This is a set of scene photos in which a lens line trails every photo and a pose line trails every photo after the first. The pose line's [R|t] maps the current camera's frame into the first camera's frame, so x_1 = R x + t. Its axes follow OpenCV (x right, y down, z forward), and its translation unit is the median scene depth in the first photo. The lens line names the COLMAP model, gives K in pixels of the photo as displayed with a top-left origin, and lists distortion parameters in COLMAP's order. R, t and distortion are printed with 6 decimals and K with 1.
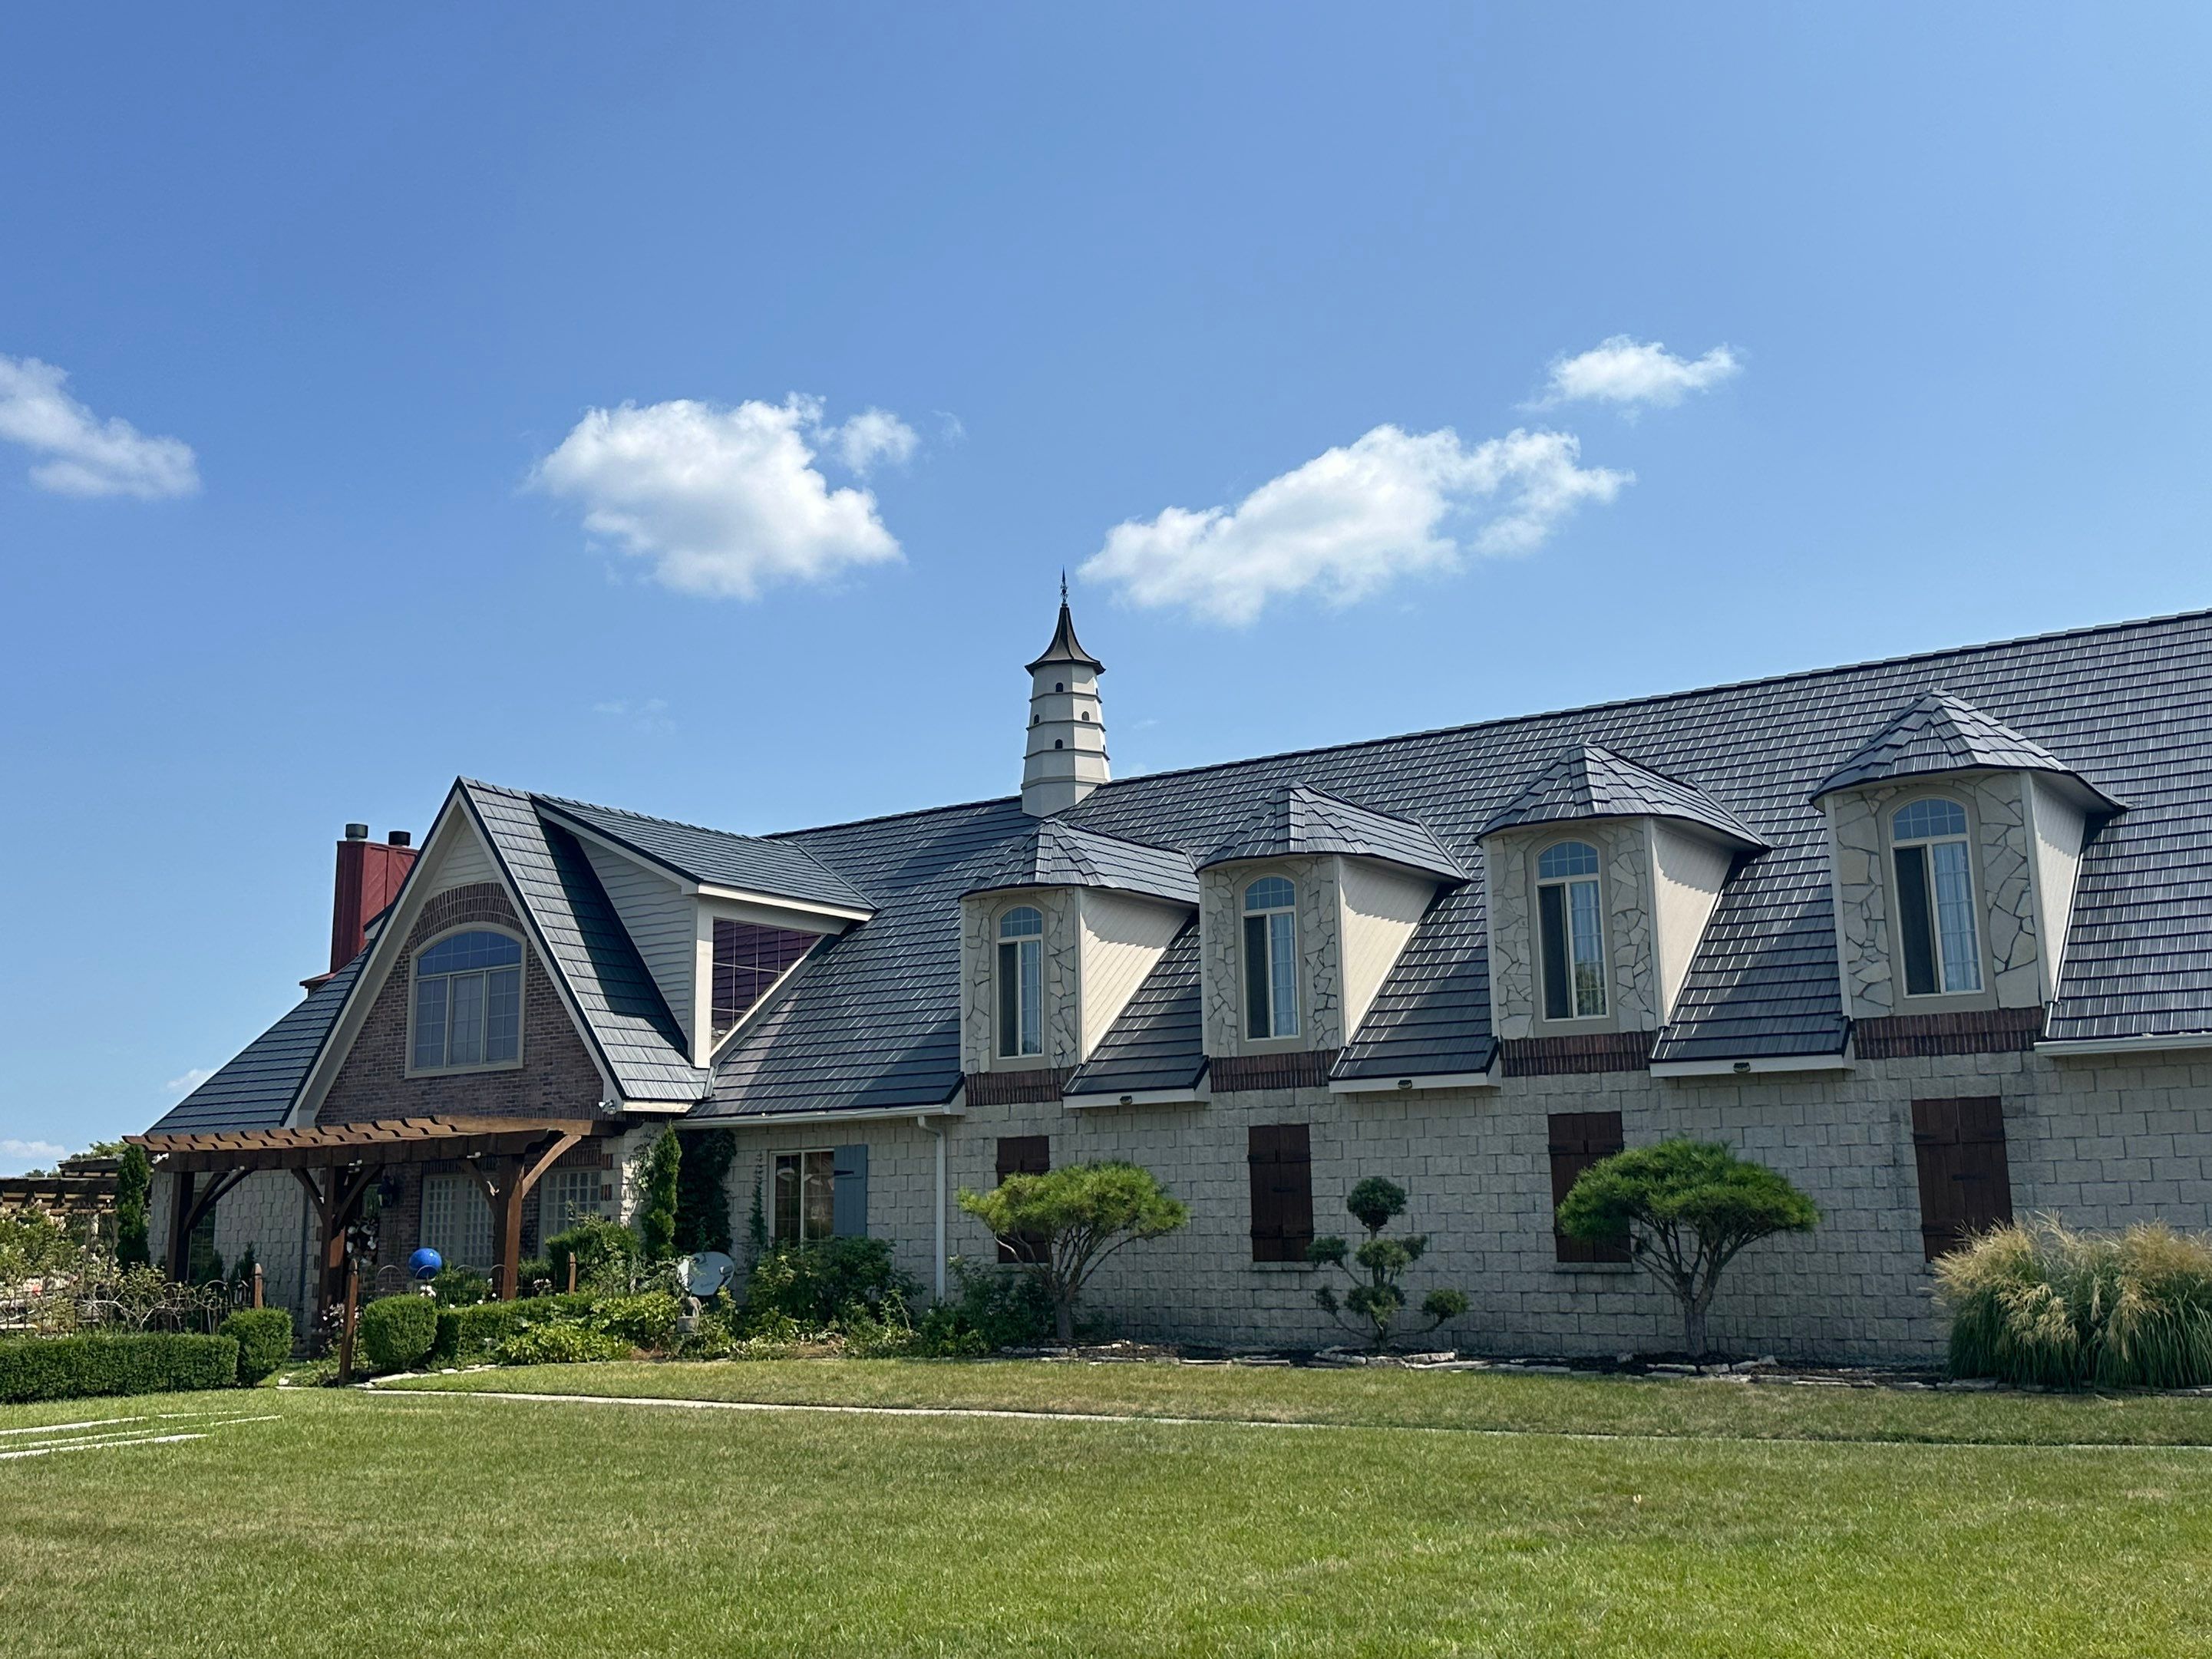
lens RADIAL K [[2164.6, 0, 1069.7], [0, 2164.6, 810.0], [0, 0, 1]] dist [0.195009, -0.414357]
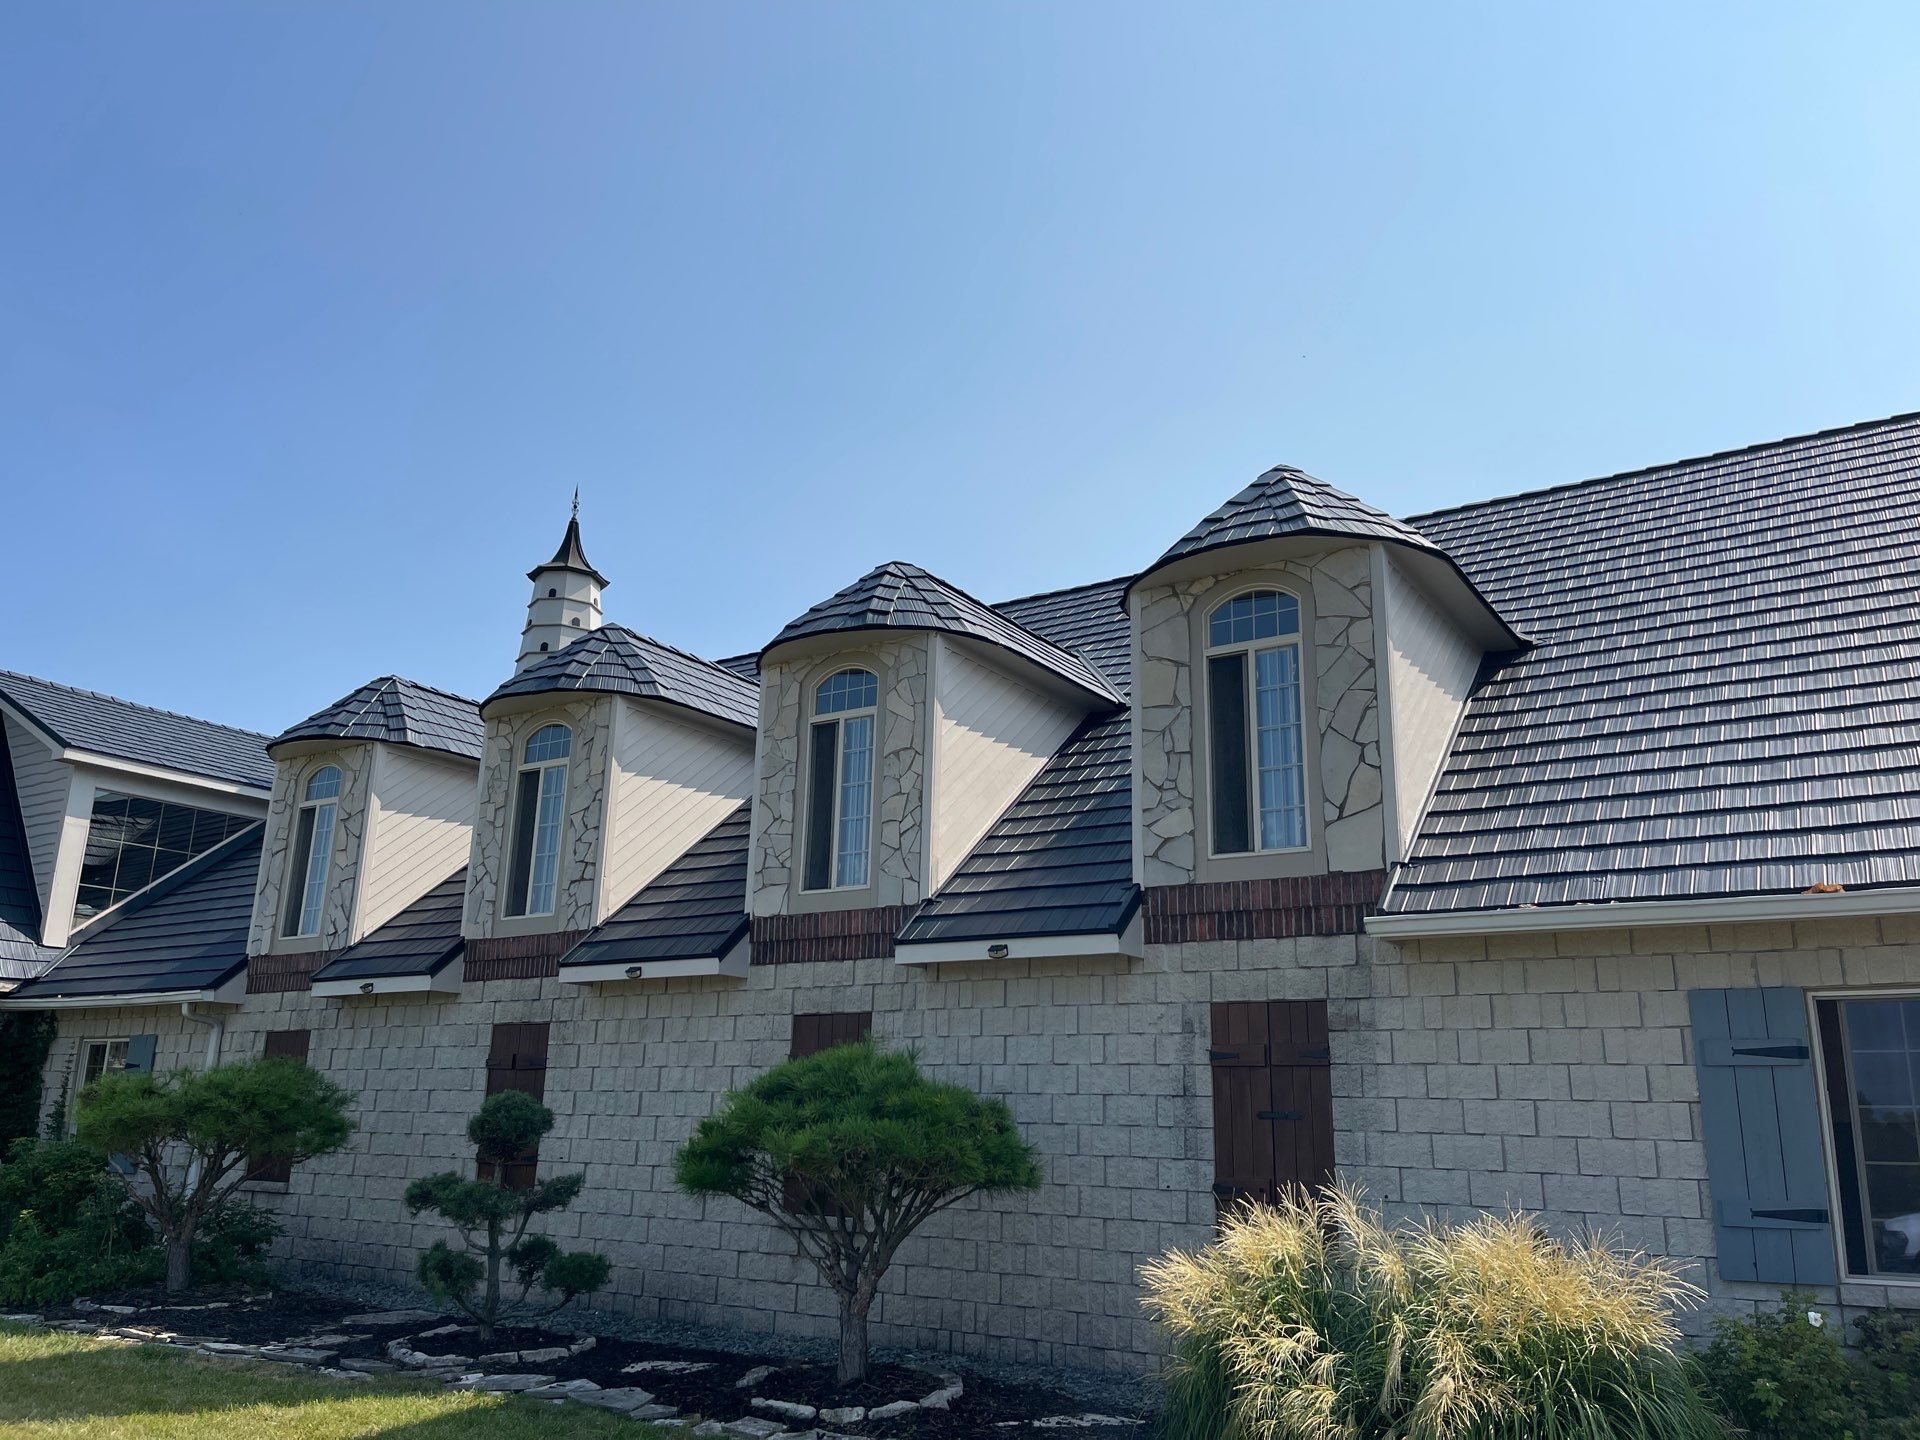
lens RADIAL K [[1473.7, 0, 934.4], [0, 1473.7, 730.7], [0, 0, 1]] dist [0.078186, -0.133469]
pose [[0.998996, 0.042230, 0.014977, 0.271684], [-0.041116, 0.996823, -0.068210, 0.077776], [-0.017810, 0.067525, 0.997559, 0.504190]]
